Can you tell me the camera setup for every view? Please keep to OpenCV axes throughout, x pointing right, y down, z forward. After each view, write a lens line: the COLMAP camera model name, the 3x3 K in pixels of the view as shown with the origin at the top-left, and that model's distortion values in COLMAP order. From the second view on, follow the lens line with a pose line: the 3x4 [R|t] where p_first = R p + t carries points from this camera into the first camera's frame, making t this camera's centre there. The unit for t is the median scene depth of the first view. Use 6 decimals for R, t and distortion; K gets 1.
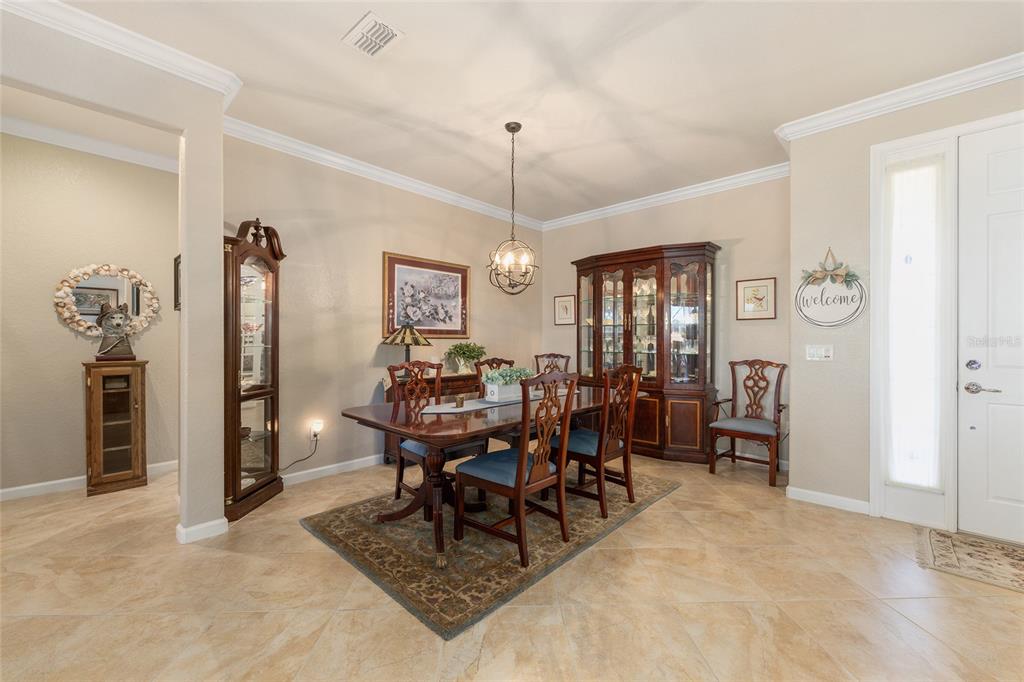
lens RADIAL K [[411.1, 0, 513.6], [0, 411.1, 340.1], [0, 0, 1]] dist [-0.002184, 0.000192]
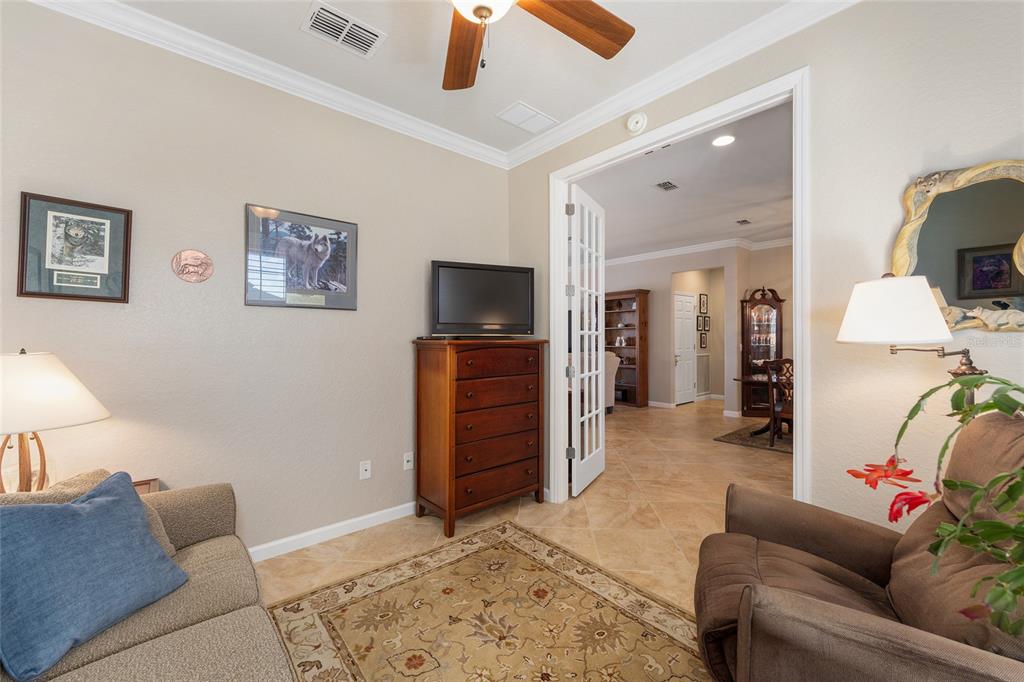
lens RADIAL K [[411.1, 0, 517.3], [0, 411.1, 336.1], [0, 0, 1]] dist [-0.002184, 0.000192]
pose [[-0.096366, -0.005861, -0.995329, 1.291067], [0.000808, 0.999982, -0.005967, -0.014807], [0.995346, -0.001380, -0.096359, -0.076952]]
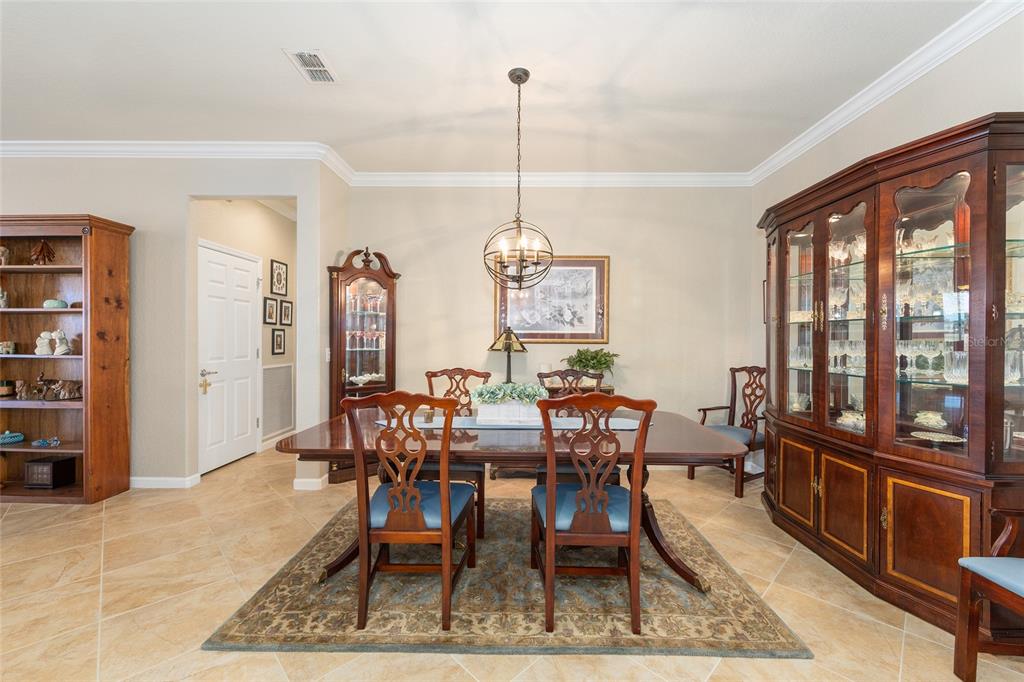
lens RADIAL K [[411.1, 0, 514.7], [0, 411.1, 341.3], [0, 0, 1]] dist [-0.002184, 0.000192]
pose [[0.673533, 0.004973, -0.739140, 0.460888], [-0.005452, 0.999984, 0.001760, -0.010860], [0.739137, 0.002844, 0.673549, 0.375187]]
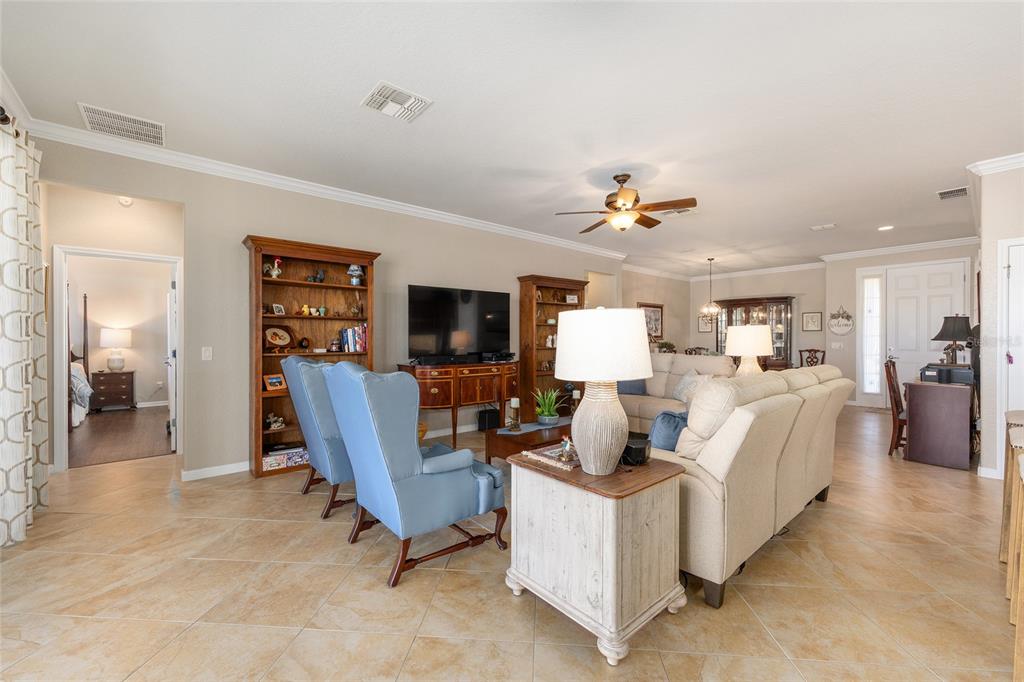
lens RADIAL K [[411.1, 0, 513.0], [0, 411.1, 339.3], [0, 0, 1]] dist [-0.002184, 0.000192]
pose [[0.993654, -0.000709, -0.112481, -0.768061], [0.000805, 0.999999, 0.000811, -0.008946], [0.112480, -0.000896, 0.993654, -1.391082]]
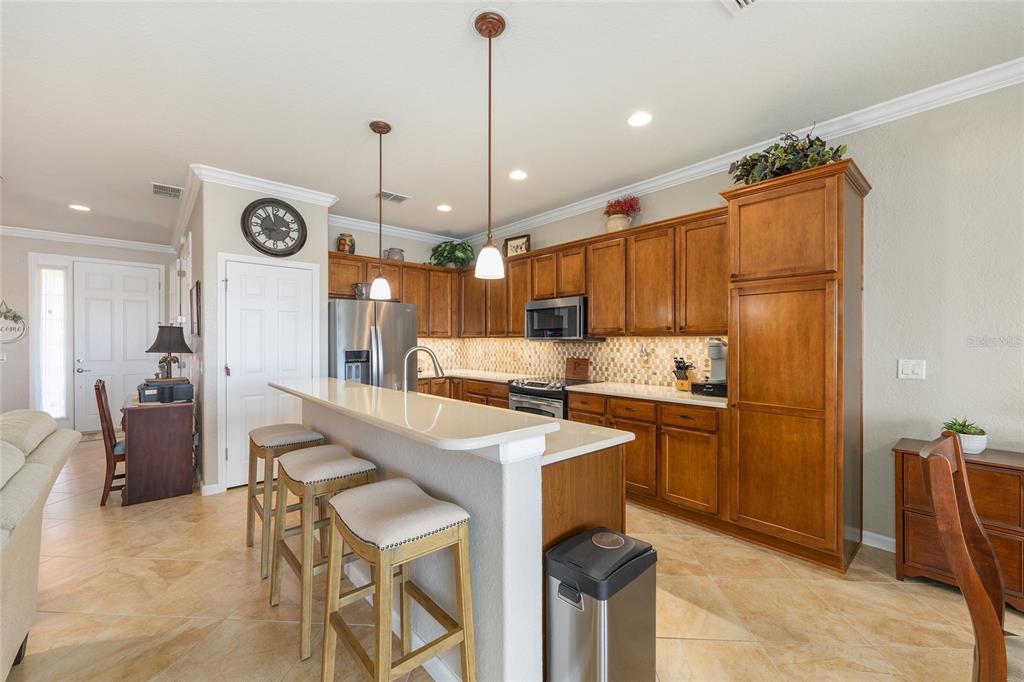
lens RADIAL K [[411.1, 0, 514.7], [0, 411.1, 343.4], [0, 0, 1]] dist [-0.002184, 0.000192]
pose [[0.089276, -0.005179, 0.995993, -0.633304], [-0.000348, 0.999986, 0.005231, -0.033334], [-0.996007, -0.000814, 0.089273, -1.074269]]
